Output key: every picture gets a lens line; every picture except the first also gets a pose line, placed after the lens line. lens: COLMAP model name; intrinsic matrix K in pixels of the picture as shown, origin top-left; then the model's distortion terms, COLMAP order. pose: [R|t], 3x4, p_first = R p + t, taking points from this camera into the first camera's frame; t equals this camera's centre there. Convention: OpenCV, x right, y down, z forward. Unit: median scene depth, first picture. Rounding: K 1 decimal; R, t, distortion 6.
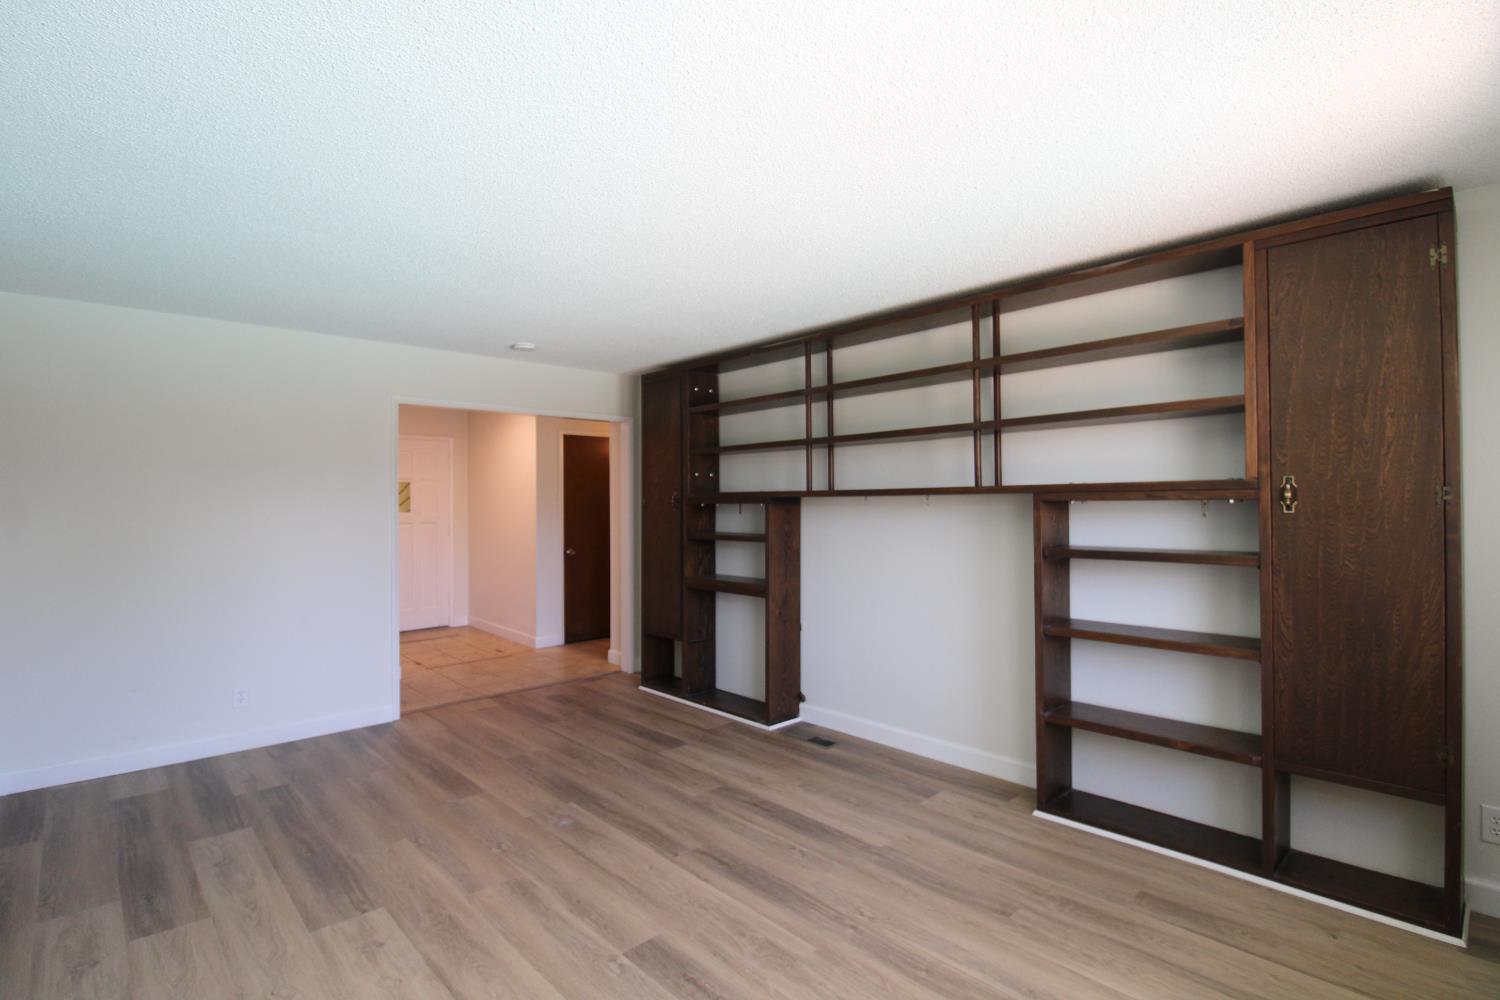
lens RADIAL K [[697.5, 0, 737.6], [0, 697.5, 491.4], [0, 0, 1]] dist [-0.001743, -0.010210]
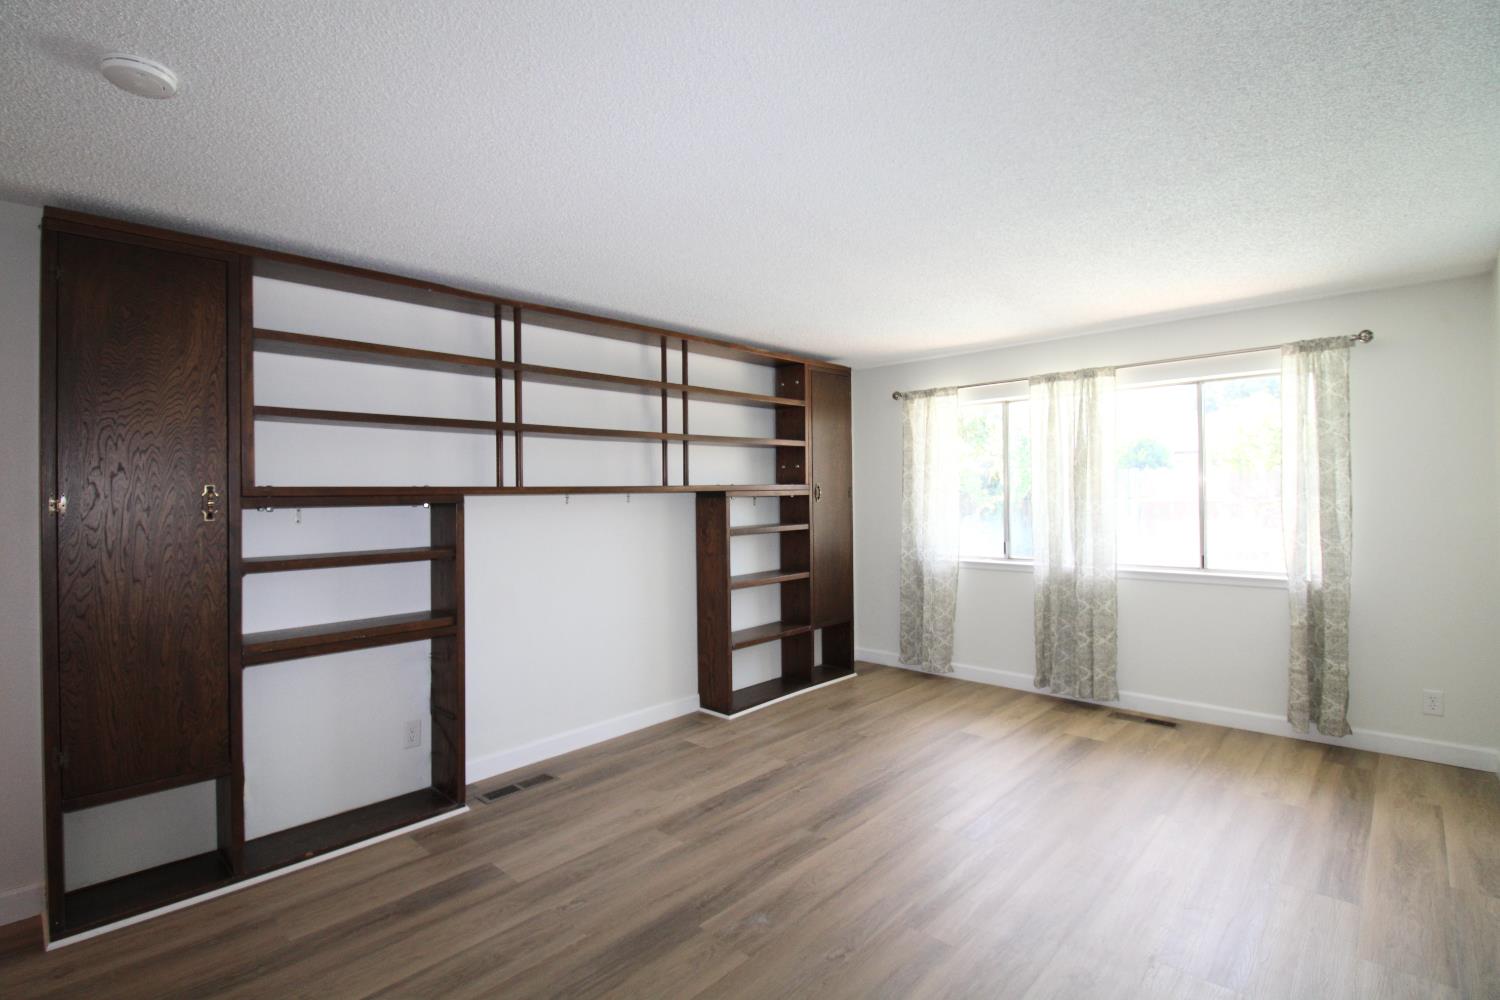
lens RADIAL K [[697.5, 0, 738.3], [0, 697.5, 501.4], [0, 0, 1]] dist [-0.001743, -0.010210]
pose [[-0.045273, 0.001826, 0.998973, -0.863308], [0.005114, 0.999986, -0.001597, 0.022457], [-0.998962, 0.005037, -0.045282, 0.915680]]
